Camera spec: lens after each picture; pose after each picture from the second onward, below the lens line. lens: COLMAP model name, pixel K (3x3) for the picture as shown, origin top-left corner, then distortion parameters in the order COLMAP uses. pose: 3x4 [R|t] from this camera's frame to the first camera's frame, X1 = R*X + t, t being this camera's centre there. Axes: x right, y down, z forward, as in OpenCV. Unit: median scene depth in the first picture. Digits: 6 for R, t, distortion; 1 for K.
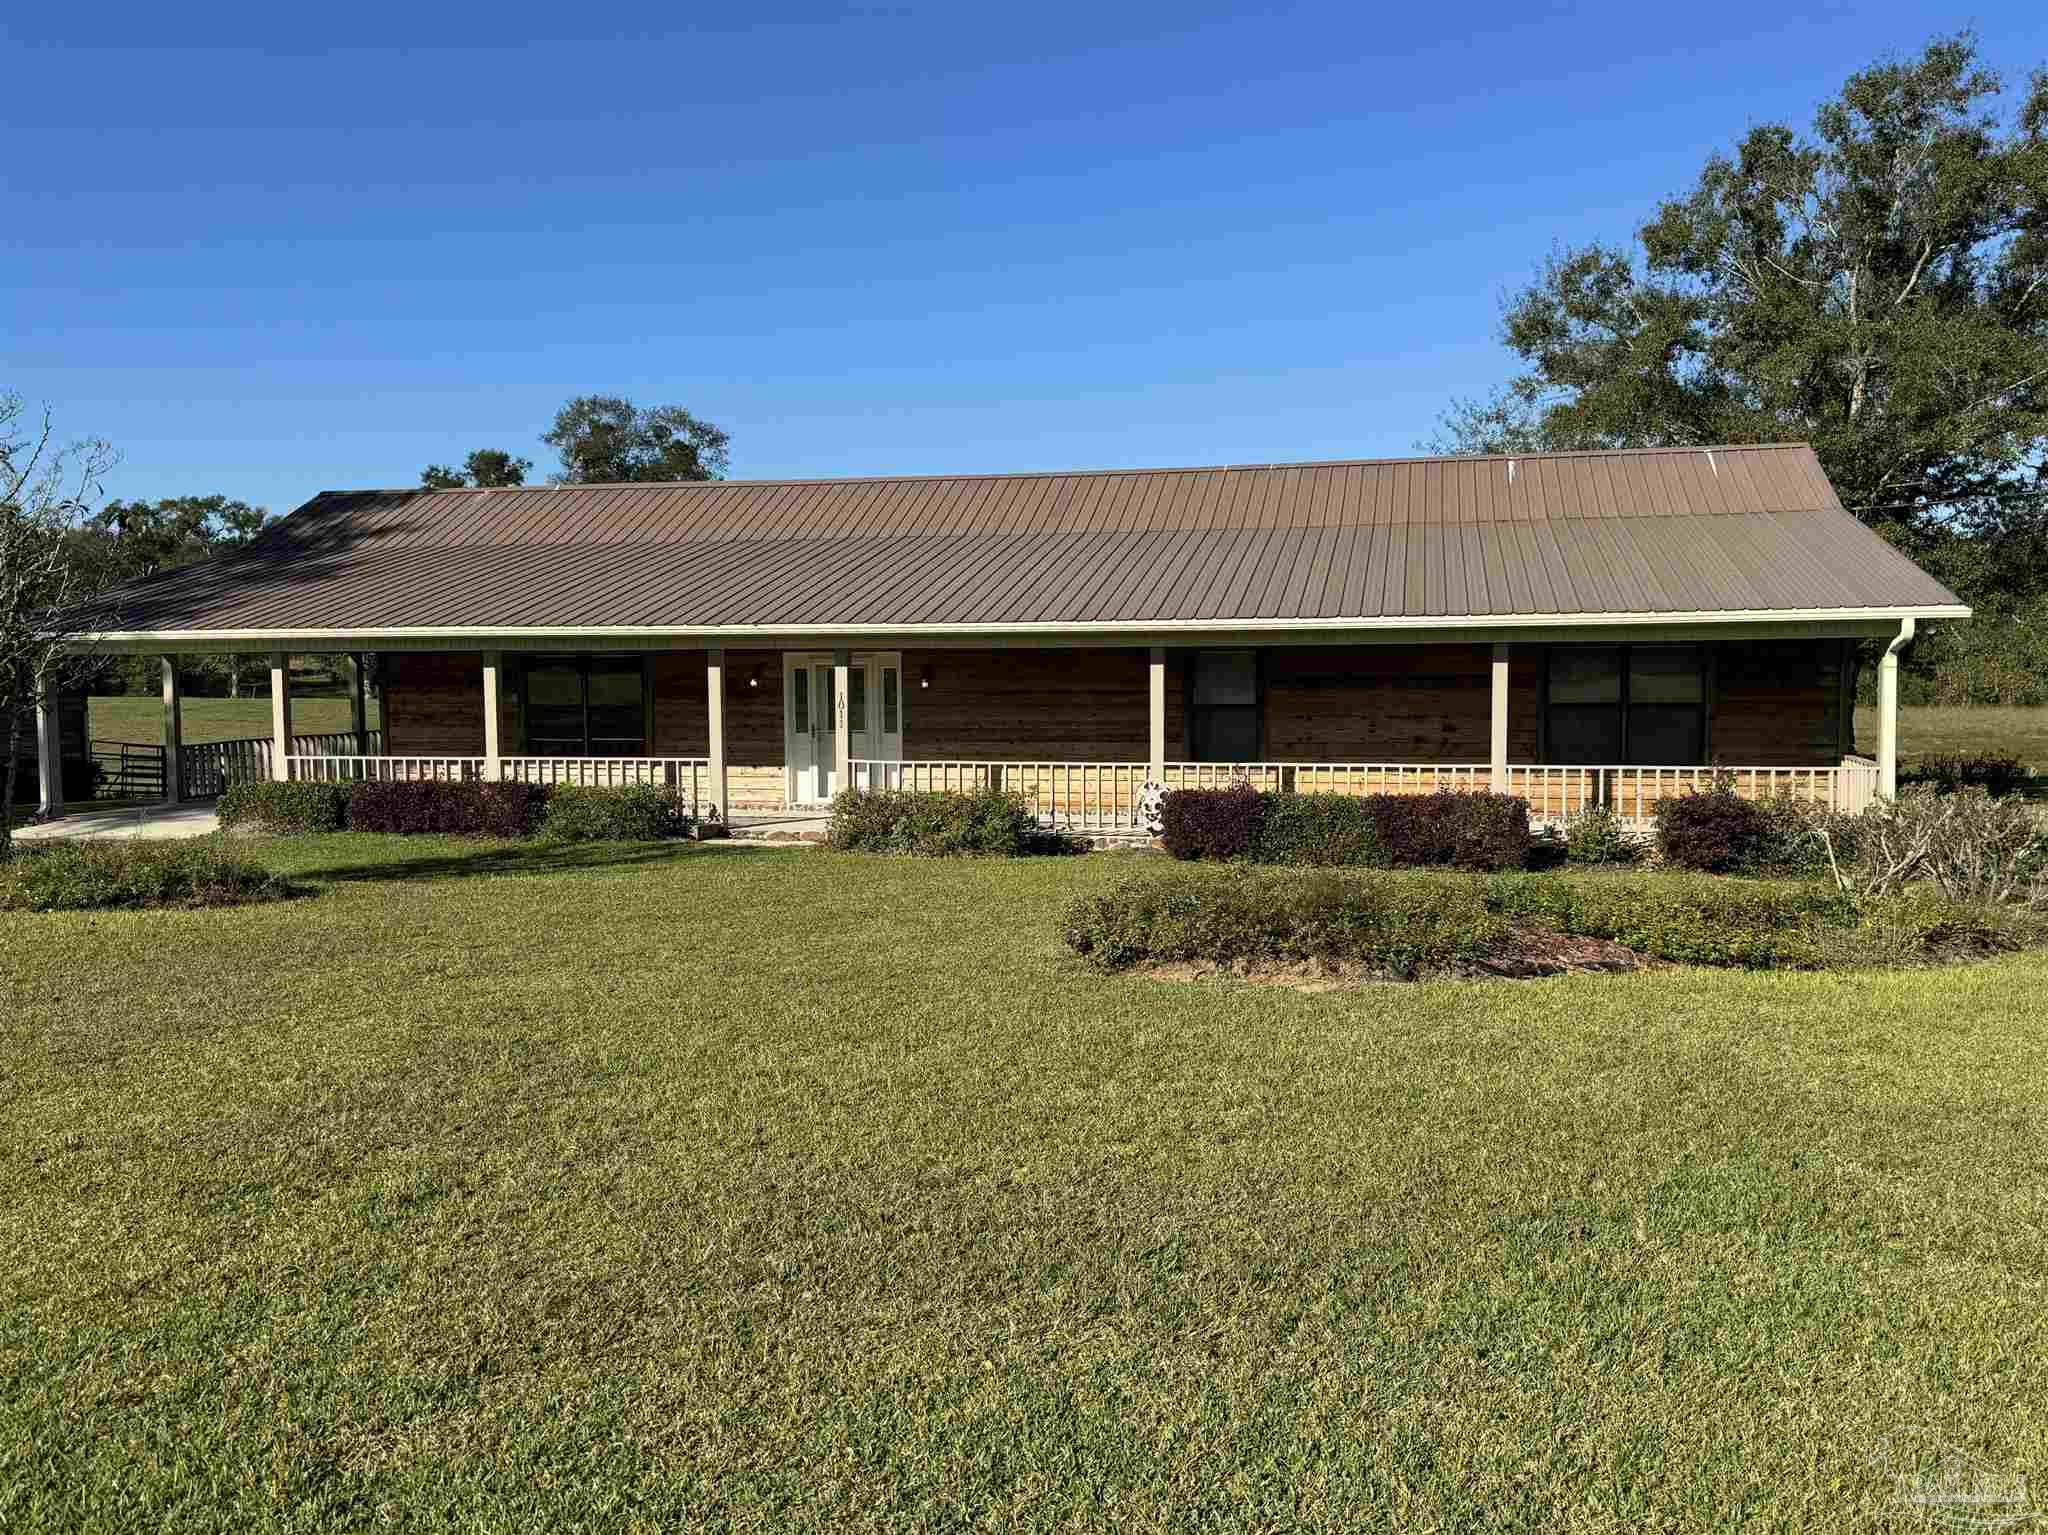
lens RADIAL K [[1719.2, 0, 1024.0], [0, 1719.2, 767.5], [0, 0, 1]] dist [0.063679, -0.001312]
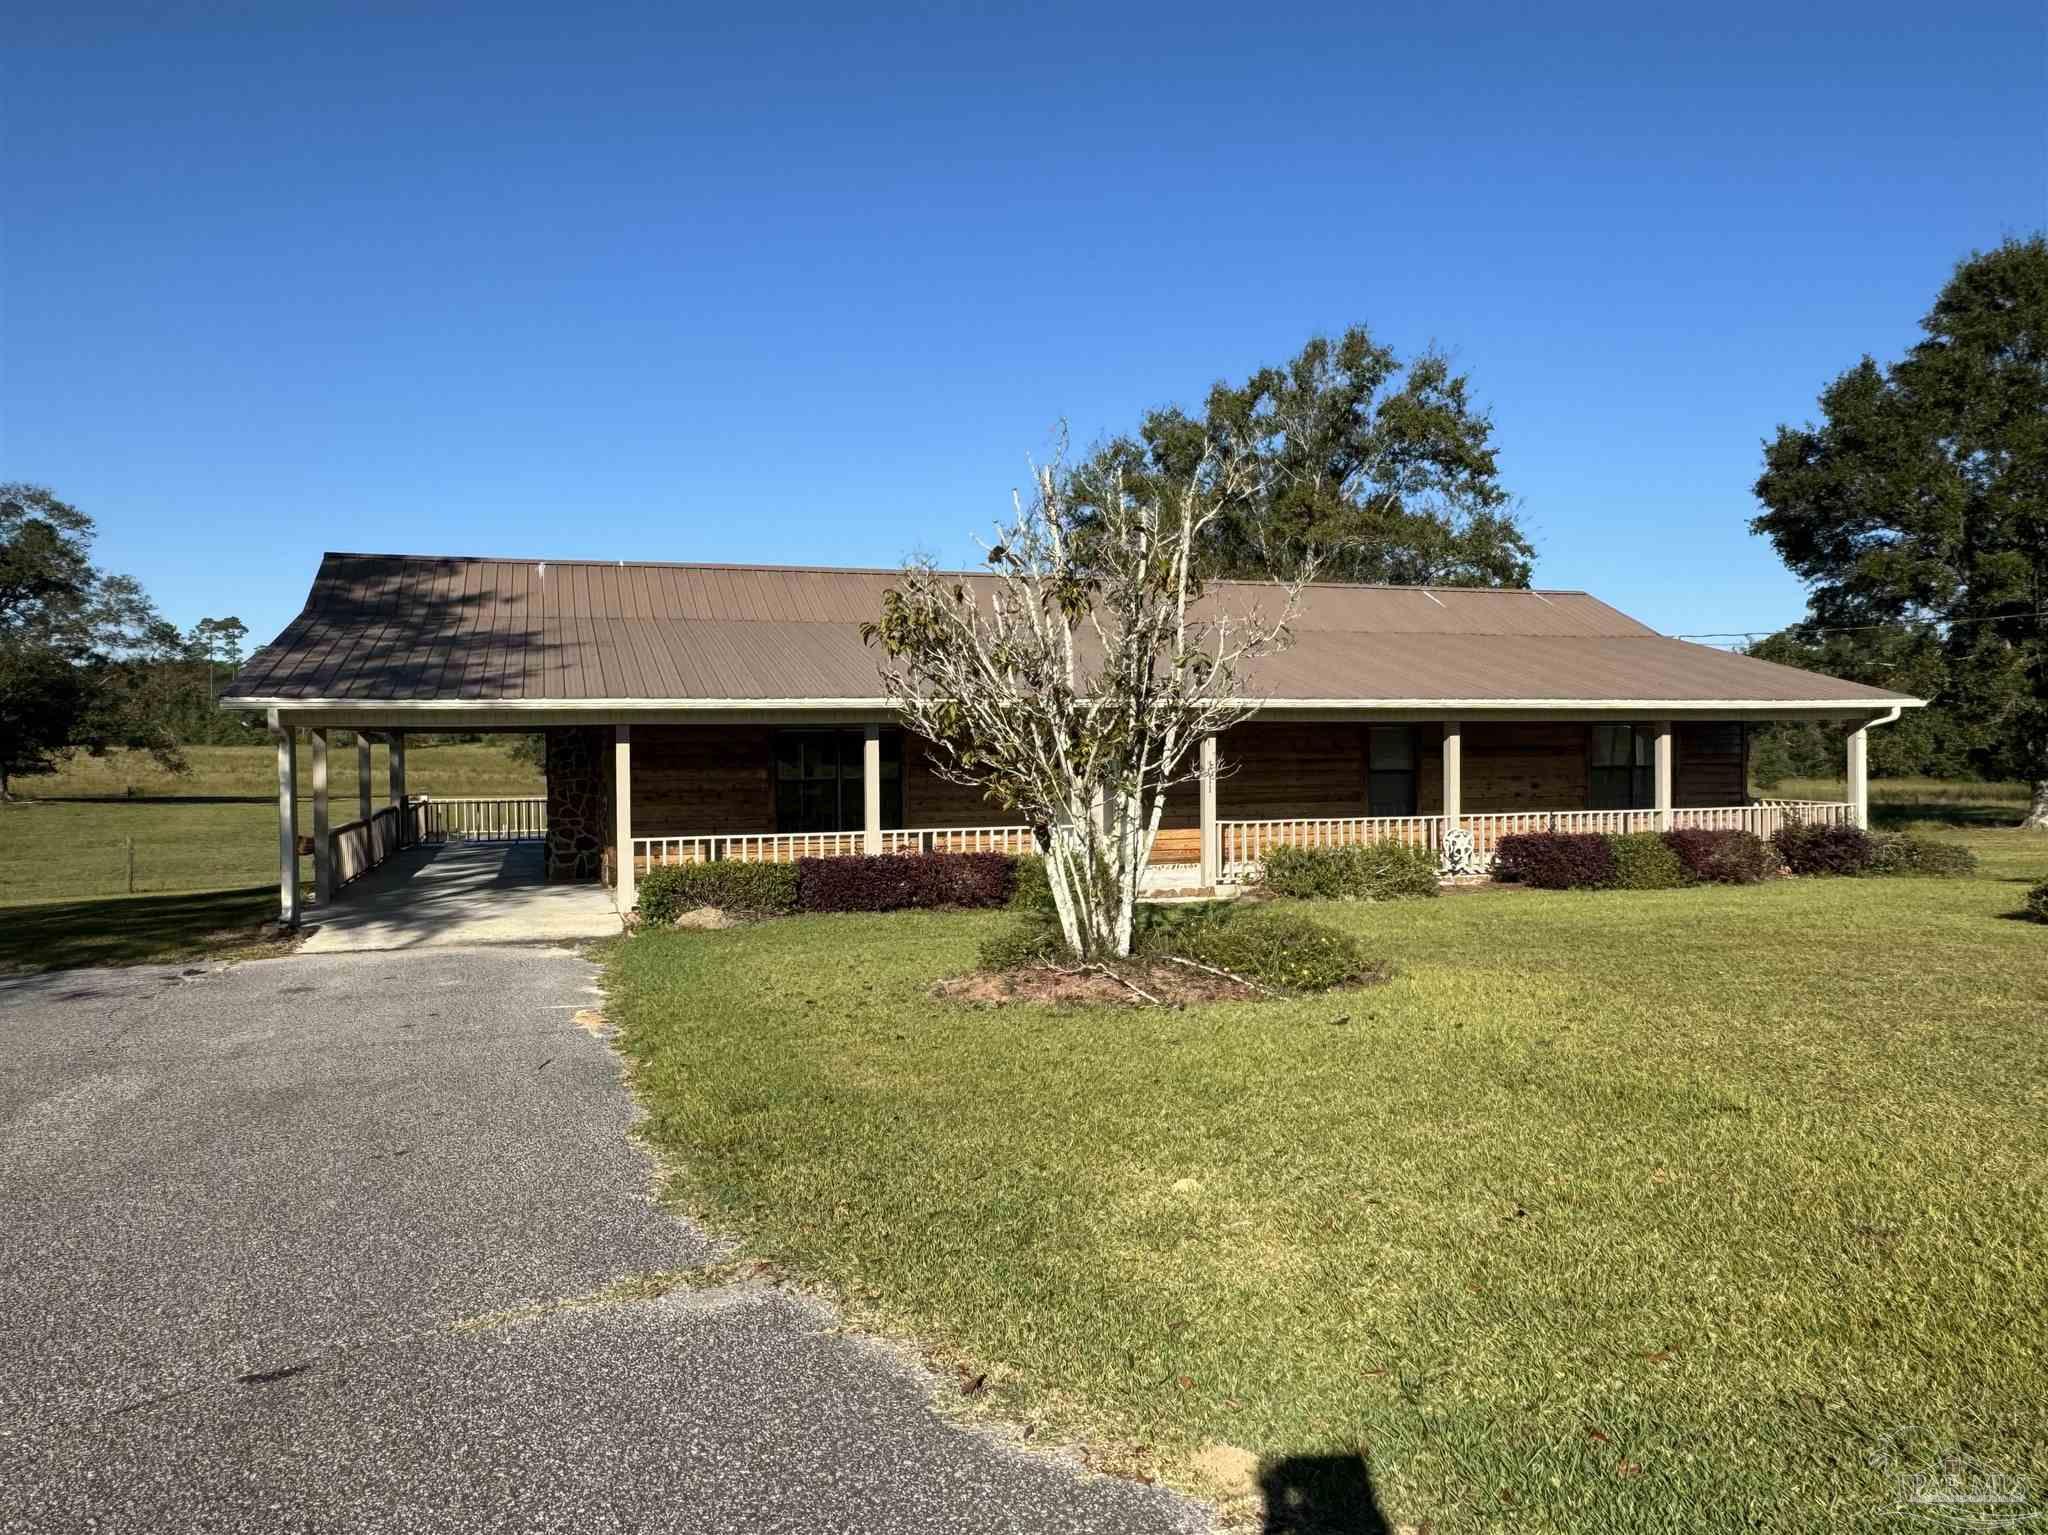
lens RADIAL K [[1422.4, 0, 1021.3], [0, 1422.4, 732.5], [0, 0, 1]] dist [0.000995, -0.002169]
pose [[0.849088, 0.004138, 0.528235, -0.590137], [0.036289, 0.997150, -0.066142, -0.004748], [-0.527003, 0.075329, 0.846518, 0.241849]]
